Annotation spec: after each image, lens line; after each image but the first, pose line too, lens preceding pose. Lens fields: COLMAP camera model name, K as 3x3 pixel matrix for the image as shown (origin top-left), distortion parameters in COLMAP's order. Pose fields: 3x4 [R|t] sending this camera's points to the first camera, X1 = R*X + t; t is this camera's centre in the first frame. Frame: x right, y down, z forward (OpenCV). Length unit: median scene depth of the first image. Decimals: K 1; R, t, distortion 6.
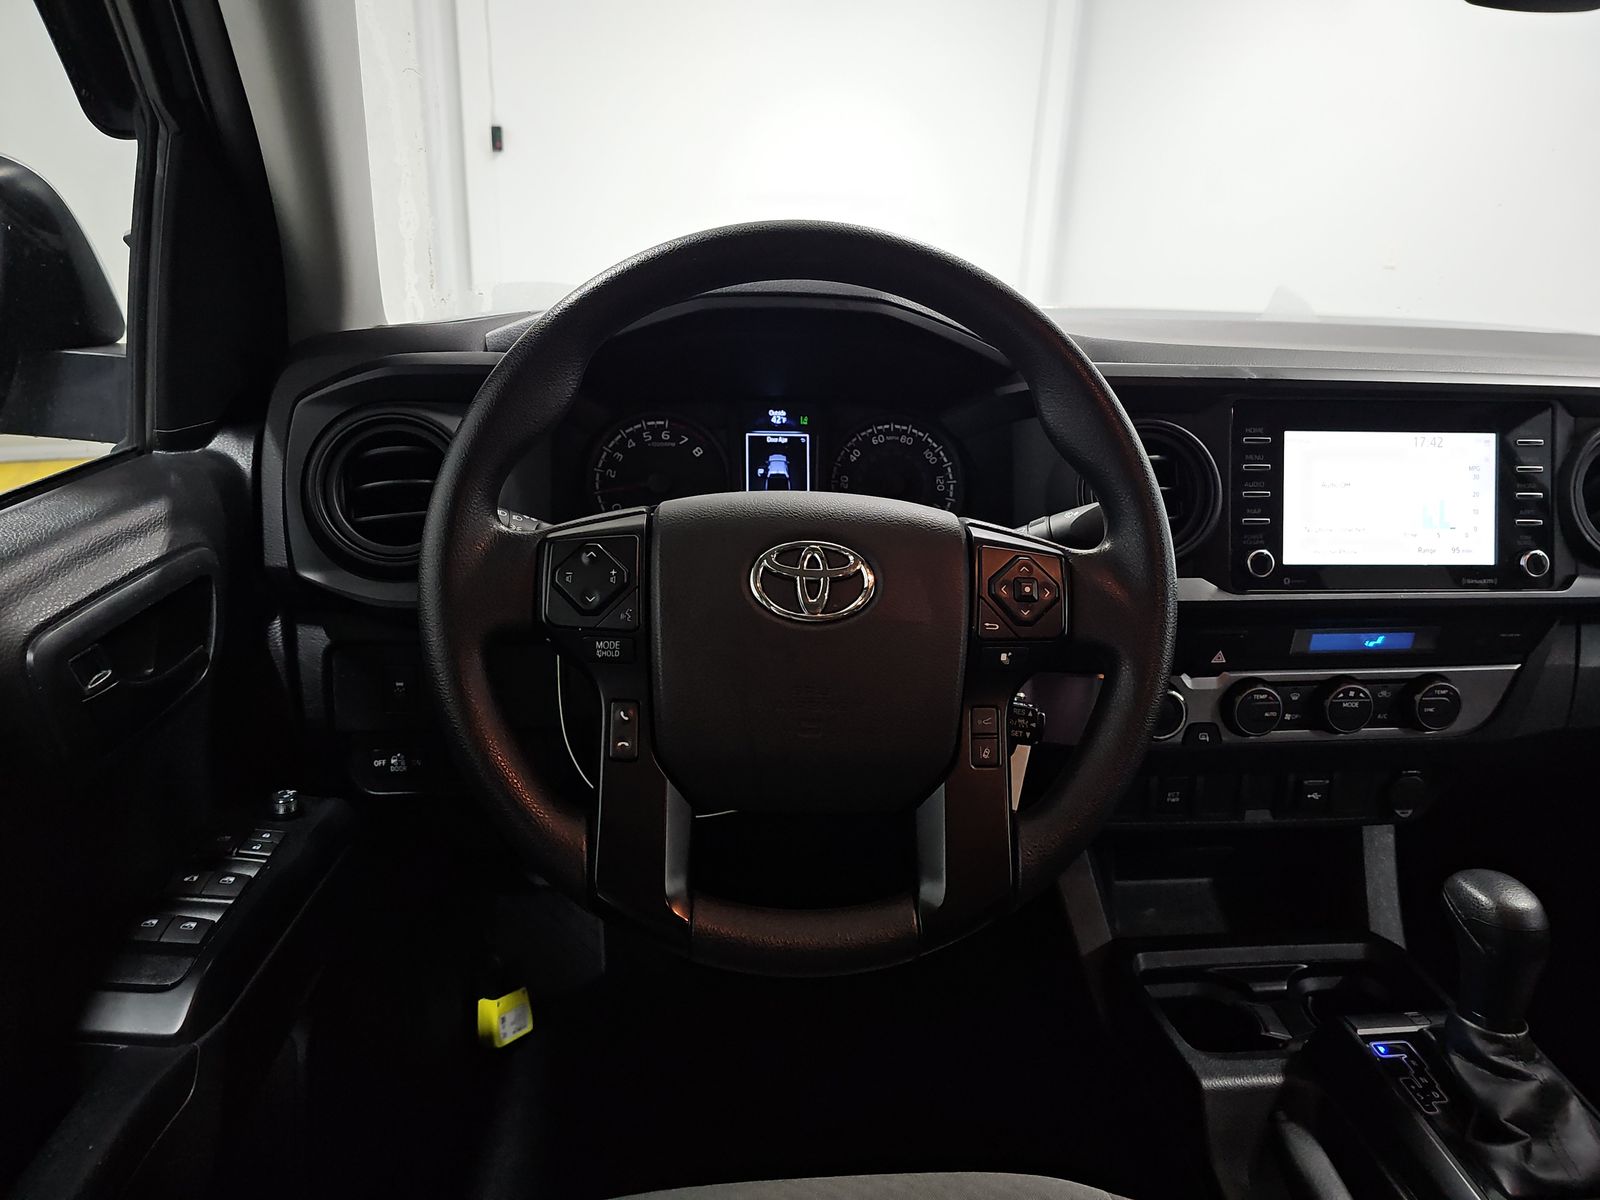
lens RADIAL K [[1049.7, 0, 804.5], [0, 1049.7, 597.4], [0, 0, 1]] dist [0.050713, -0.031489]
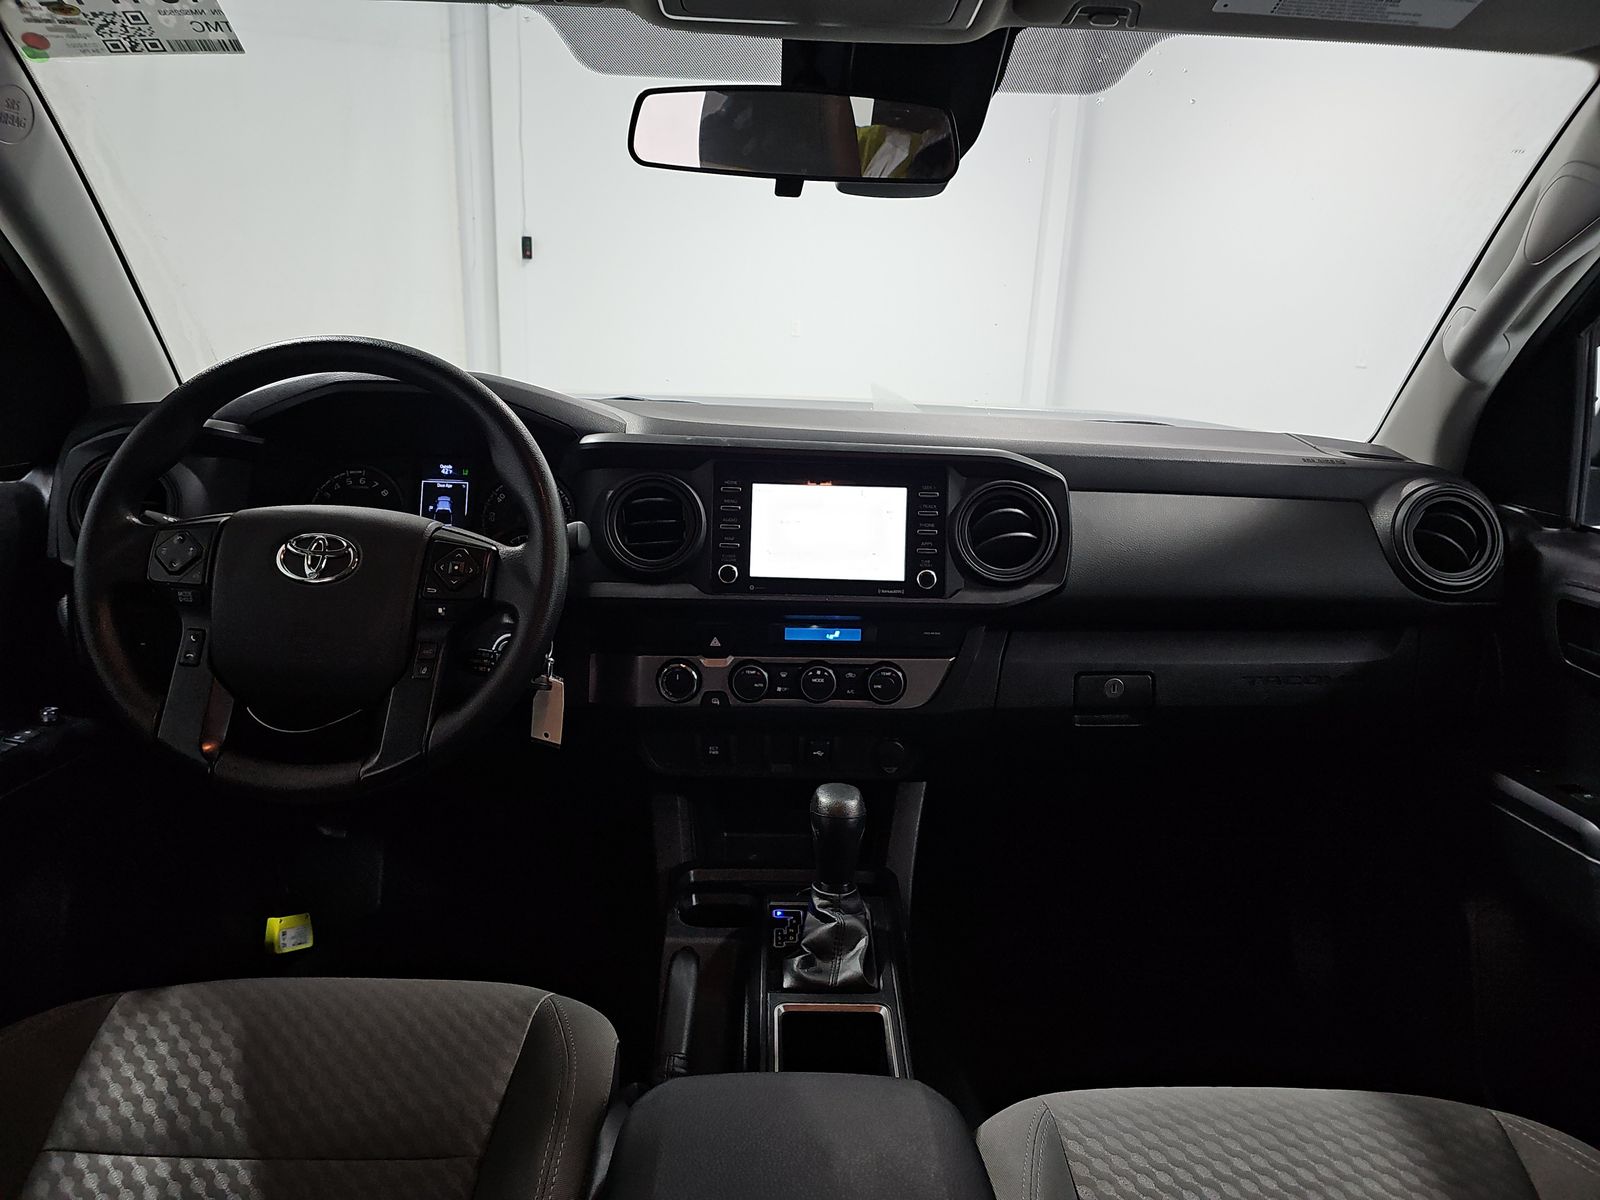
lens RADIAL K [[1049.7, 0, 805.3], [0, 1049.7, 600.0], [0, 0, 1]] dist [0.050713, -0.031489]
pose [[0.996958, 0.024219, -0.074080, 0.589722], [-0.029956, 0.996554, -0.077346, 0.101454], [0.071952, 0.079330, 0.994248, -0.373165]]
